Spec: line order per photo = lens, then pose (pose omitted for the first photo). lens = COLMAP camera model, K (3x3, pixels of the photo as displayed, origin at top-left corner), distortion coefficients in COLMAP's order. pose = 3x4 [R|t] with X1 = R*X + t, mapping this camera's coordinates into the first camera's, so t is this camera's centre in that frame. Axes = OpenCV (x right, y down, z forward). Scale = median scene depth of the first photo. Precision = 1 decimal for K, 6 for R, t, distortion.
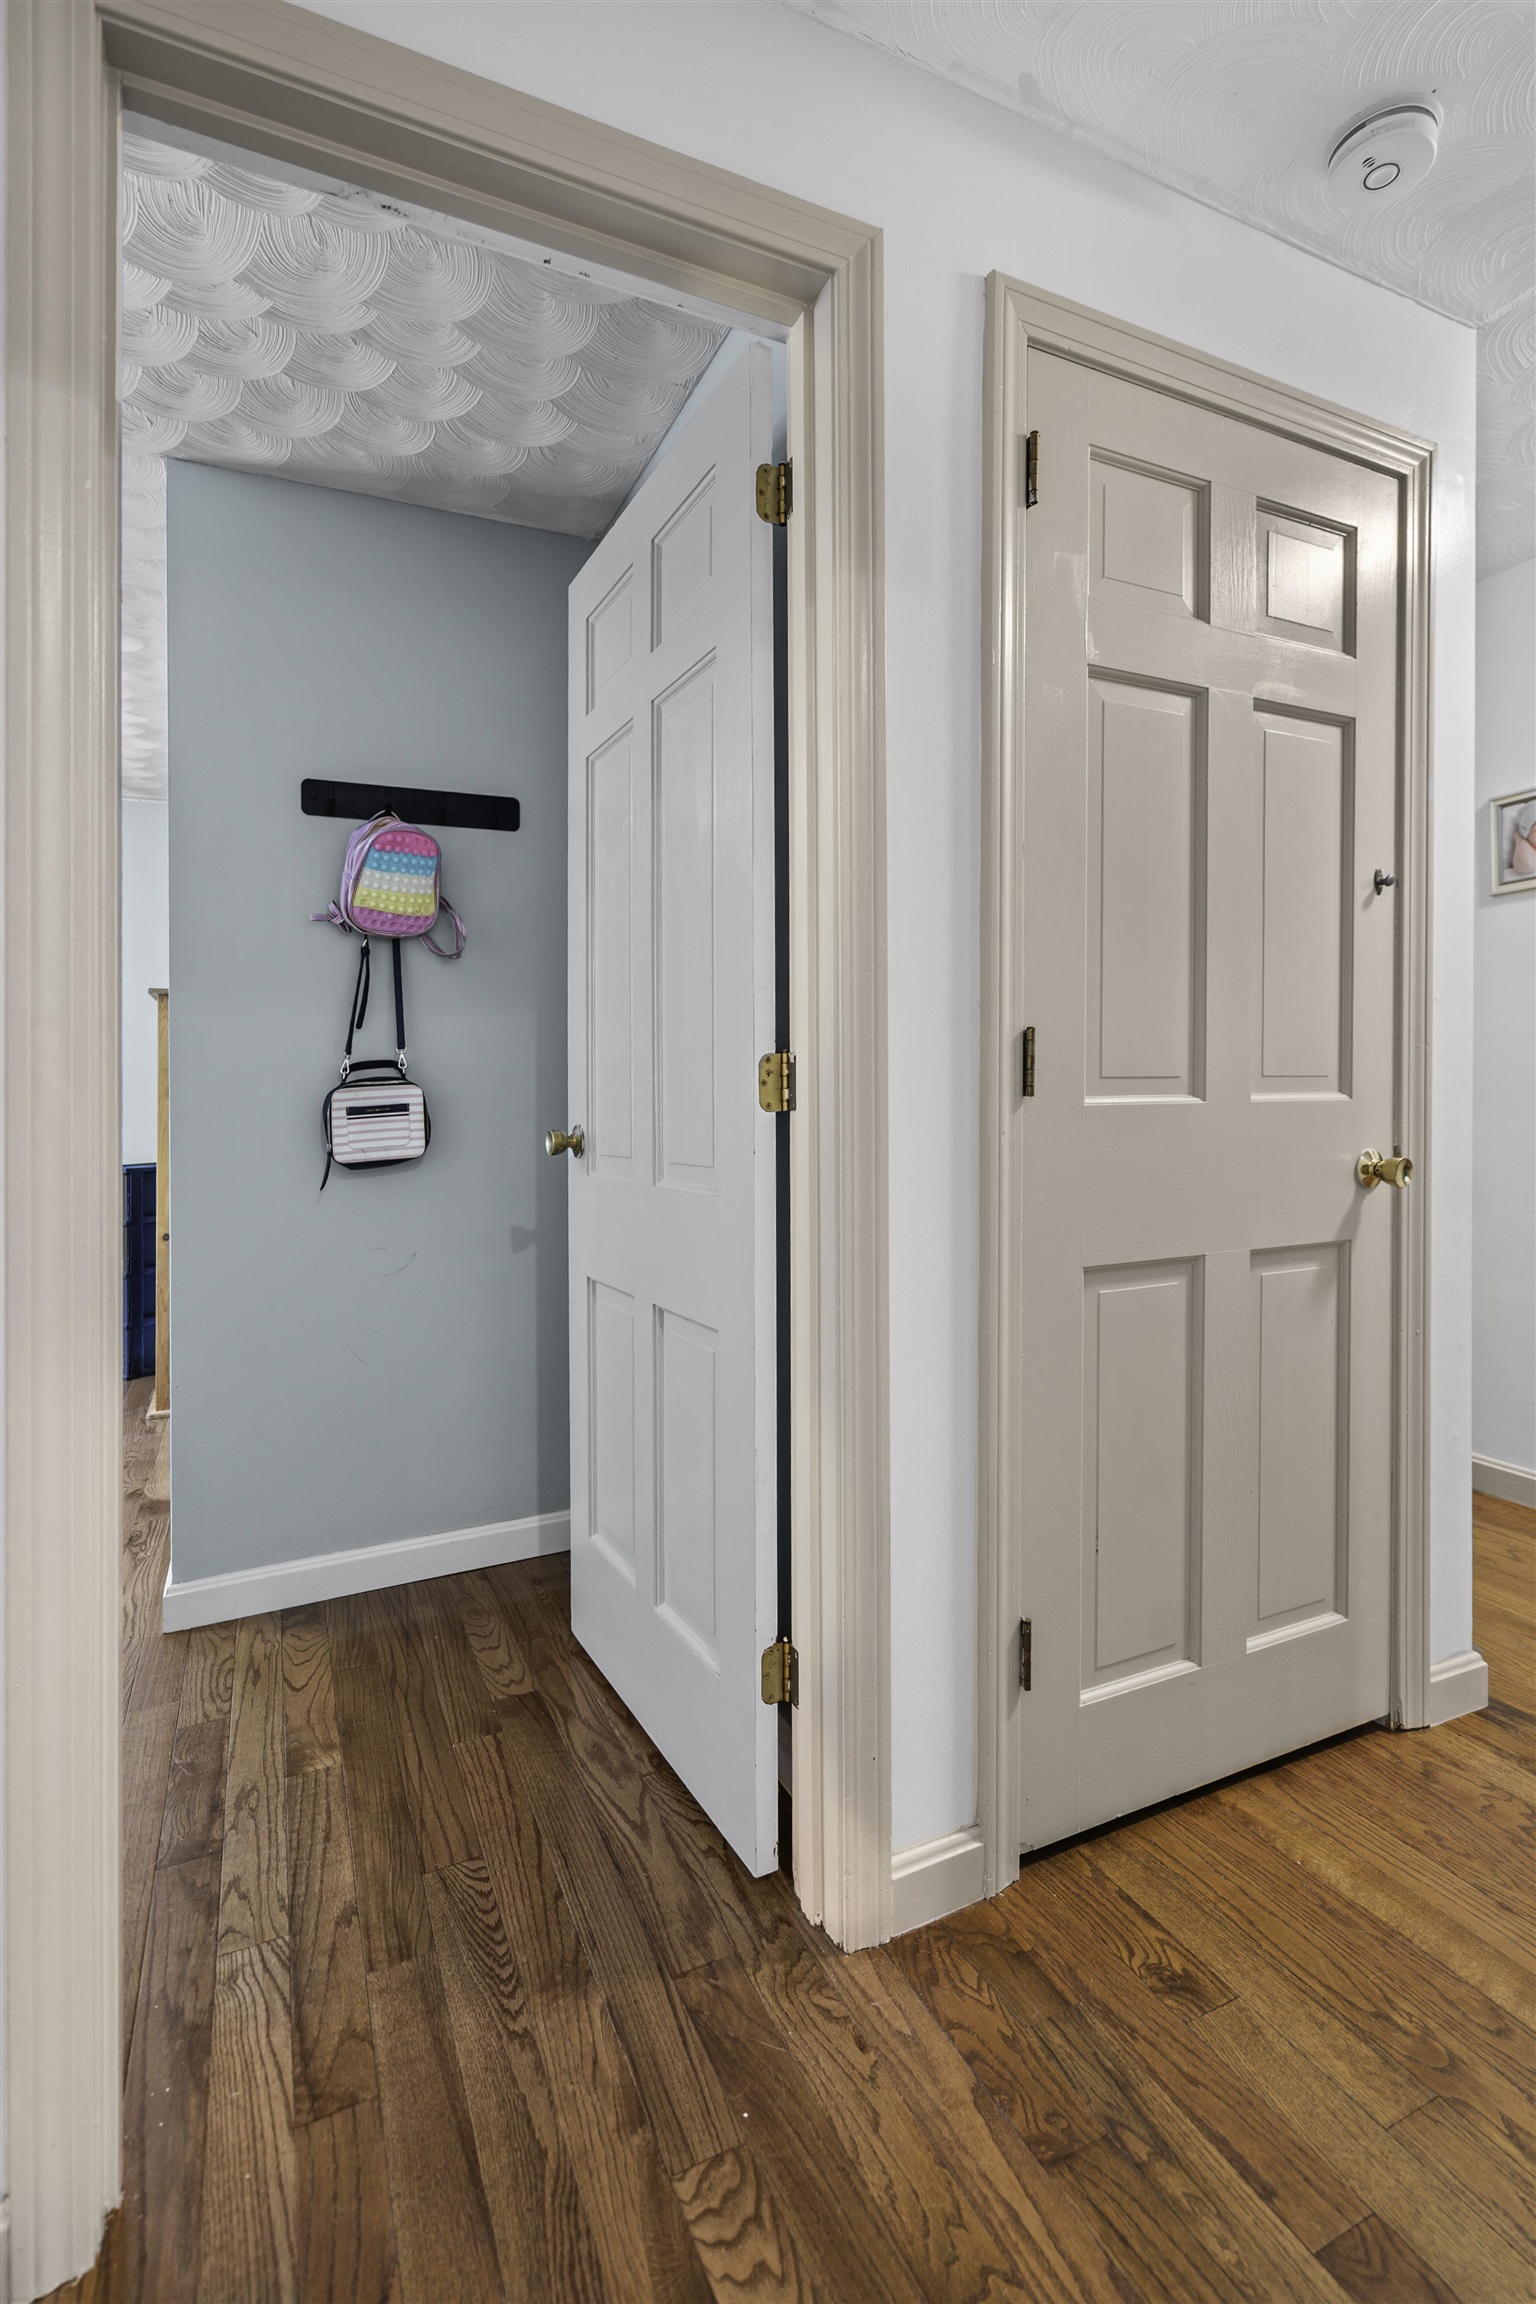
lens RADIAL K [[1046.0, 0, 637.5], [0, 1046.0, 1097.0], [0, 0, 1]] dist [0.000141, 0.001728]
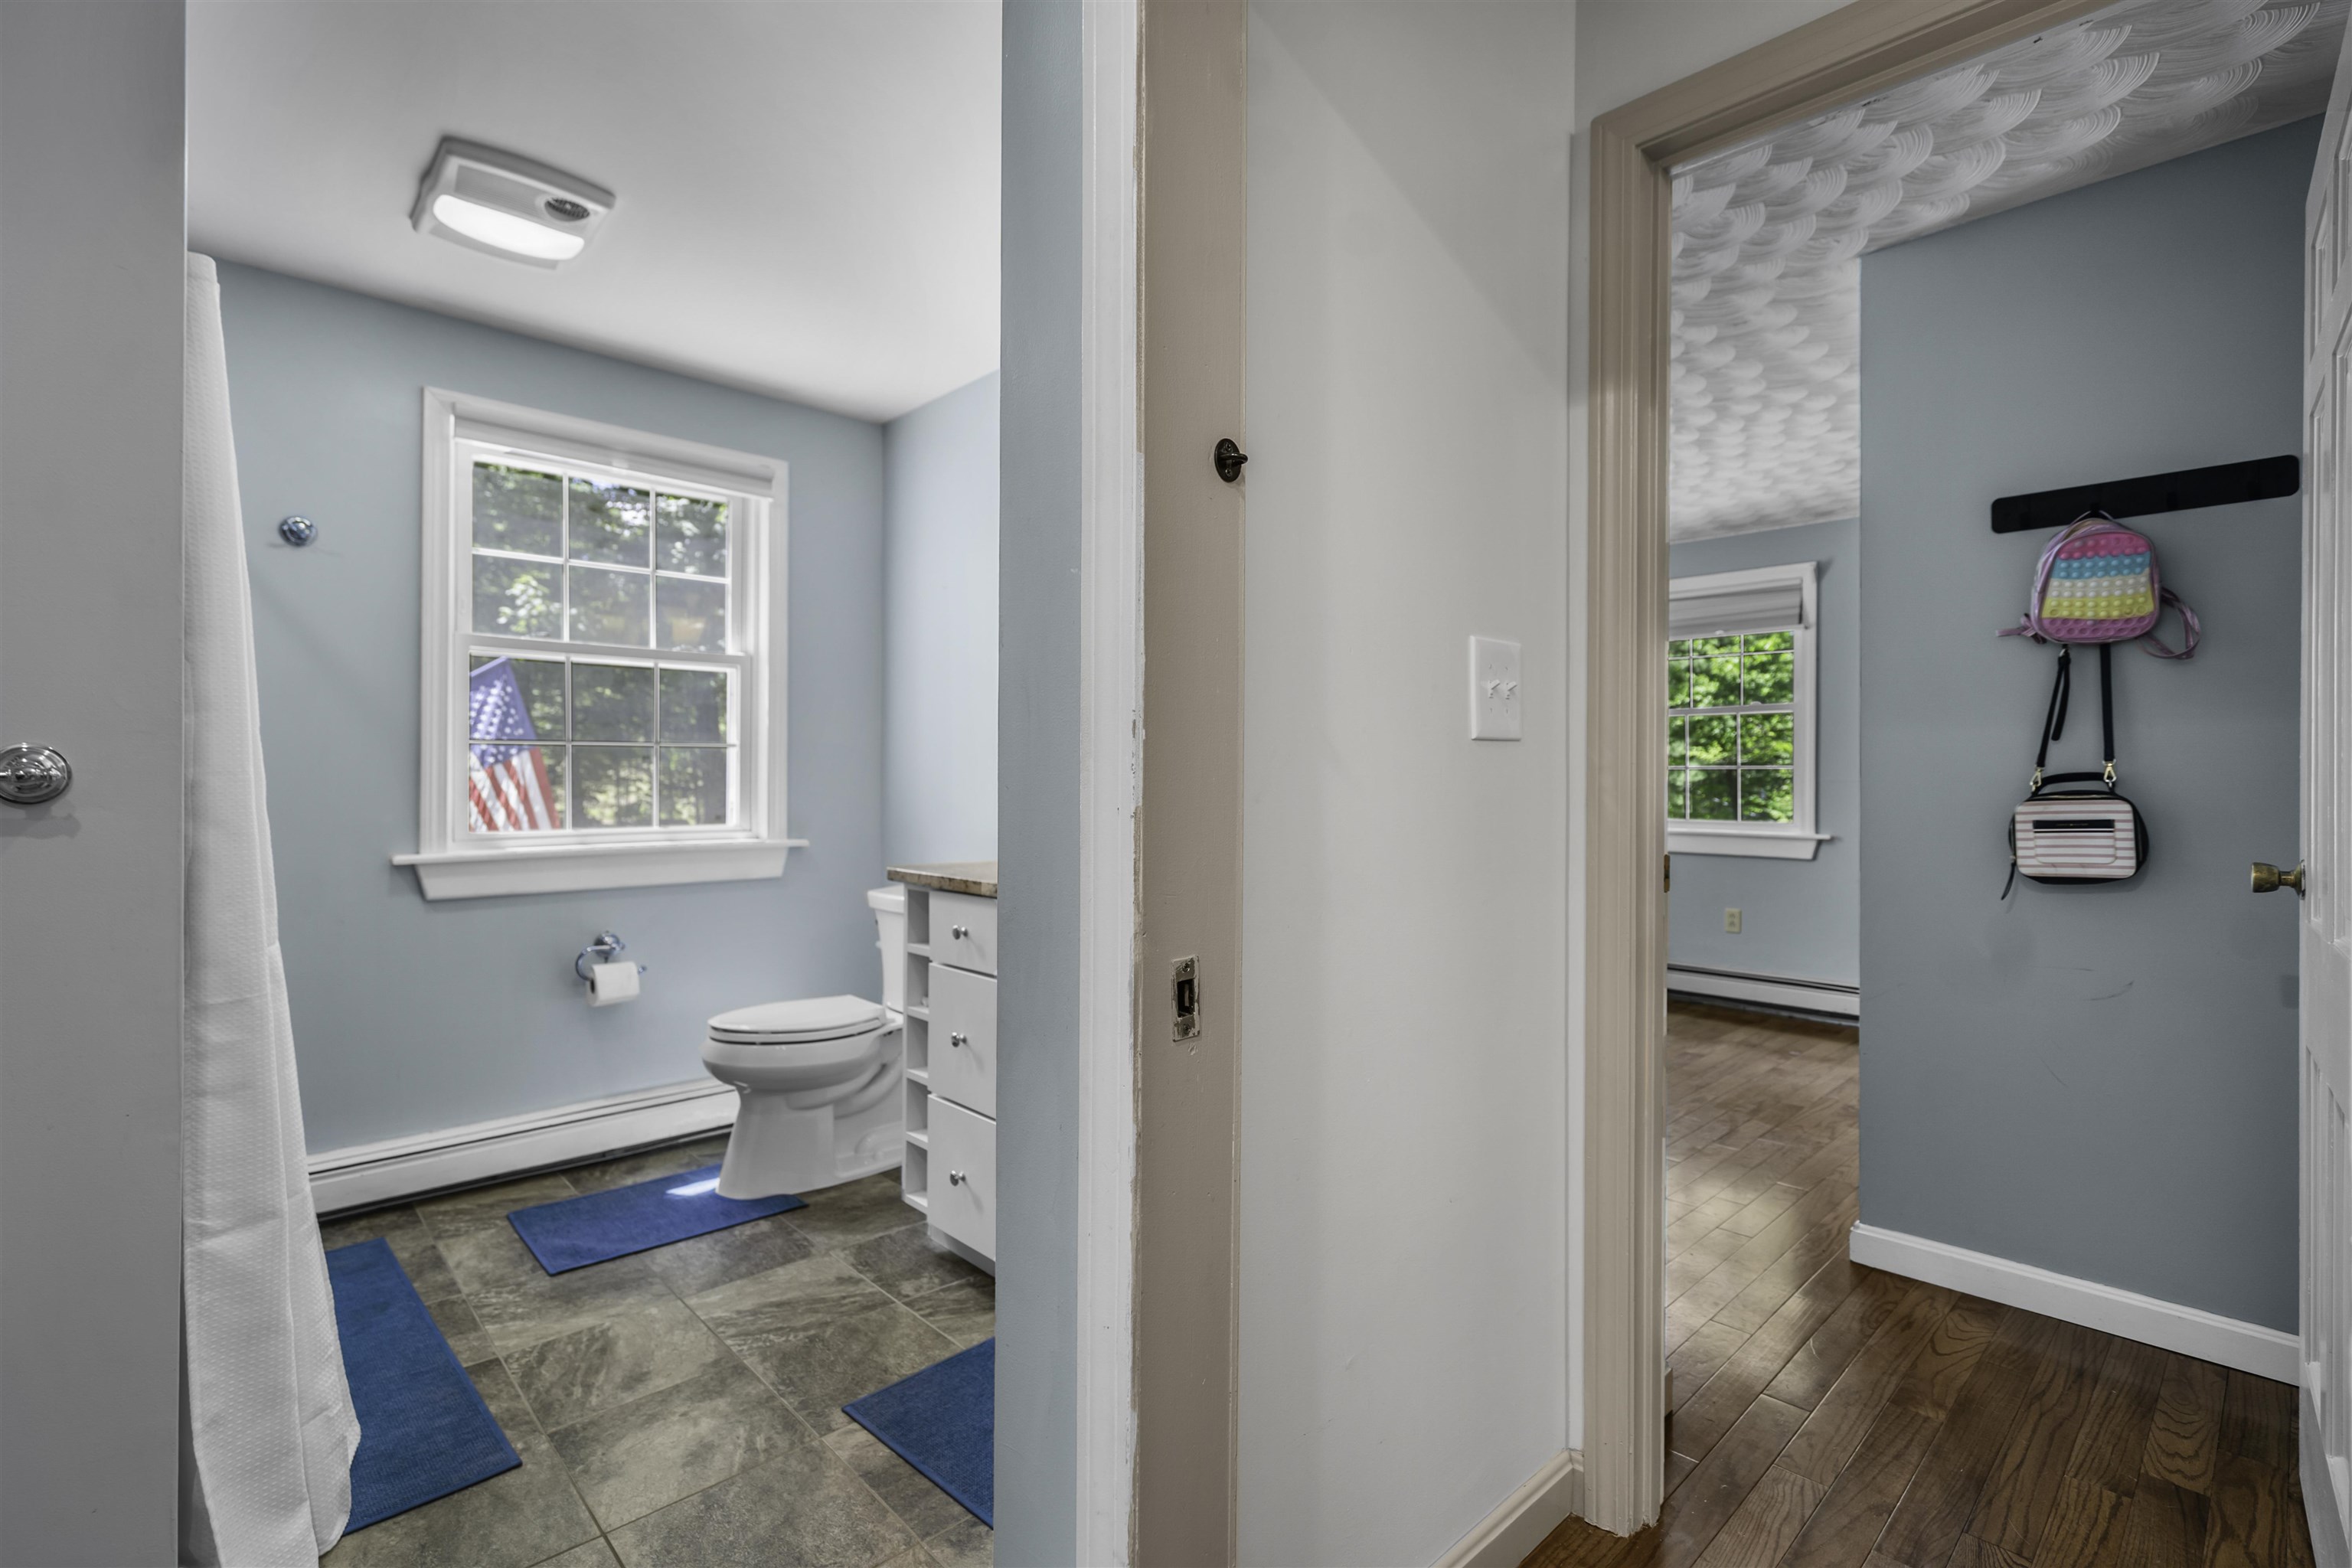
lens RADIAL K [[1067.8, 0, 1176.6], [0, 1067.8, 773.4], [0, 0, 1]] dist [0.000141, 0.001728]
pose [[0.337340, 0.014463, -0.941272, 0.403701], [-0.008930, 0.999886, 0.012163, -0.040062], [0.941341, 0.004303, 0.337431, -0.111582]]
